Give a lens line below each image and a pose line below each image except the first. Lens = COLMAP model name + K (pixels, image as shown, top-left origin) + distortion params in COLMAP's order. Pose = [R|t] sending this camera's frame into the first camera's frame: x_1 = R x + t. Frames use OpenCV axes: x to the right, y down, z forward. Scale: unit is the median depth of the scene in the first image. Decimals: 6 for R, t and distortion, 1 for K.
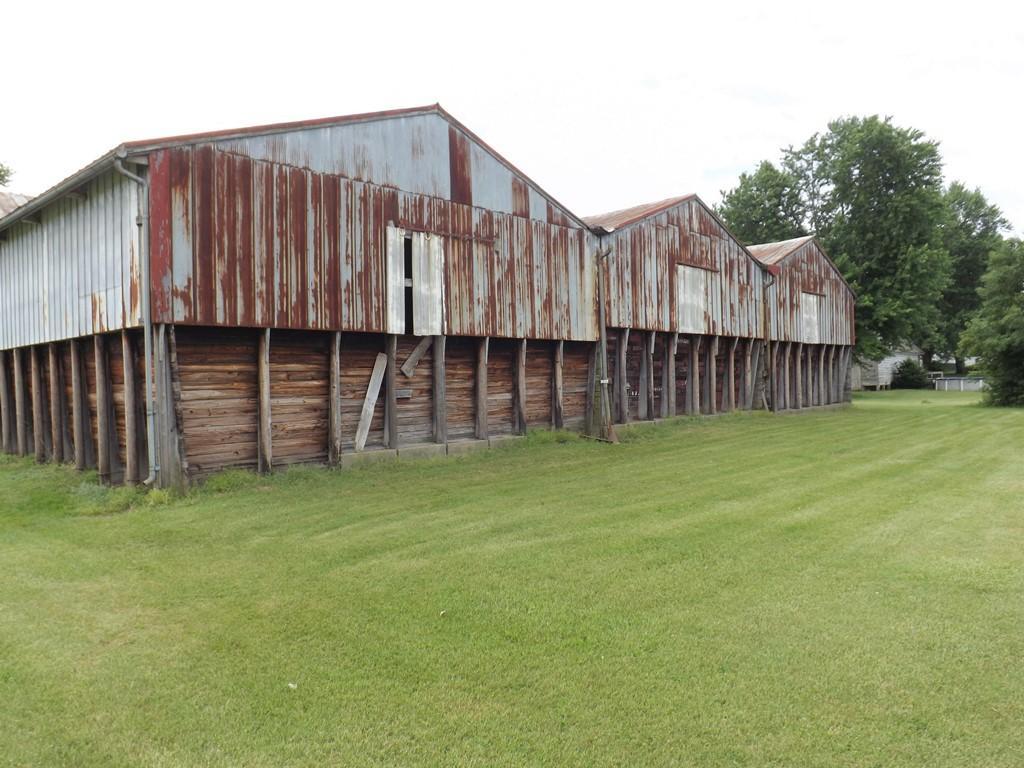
lens RADIAL K [[741.6, 0, 512.0], [0, 741.6, 384.0], [0, 0, 1]] dist [-0.043896, 0.000254]
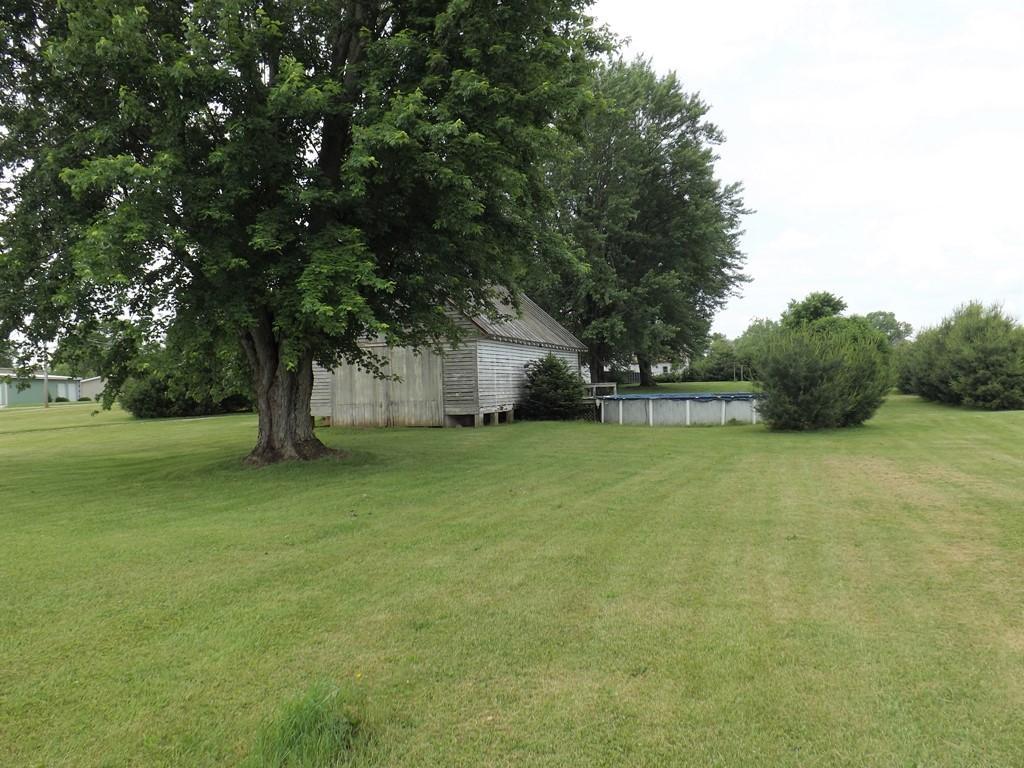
lens RADIAL K [[741.6, 0, 512.0], [0, 741.6, 384.0], [0, 0, 1]] dist [-0.043896, 0.000254]
pose [[0.930586, -0.000049, 0.366073, 0.342499], [0.006993, 0.999820, -0.017642, -0.007721], [-0.366006, 0.018978, 0.930419, 0.561010]]
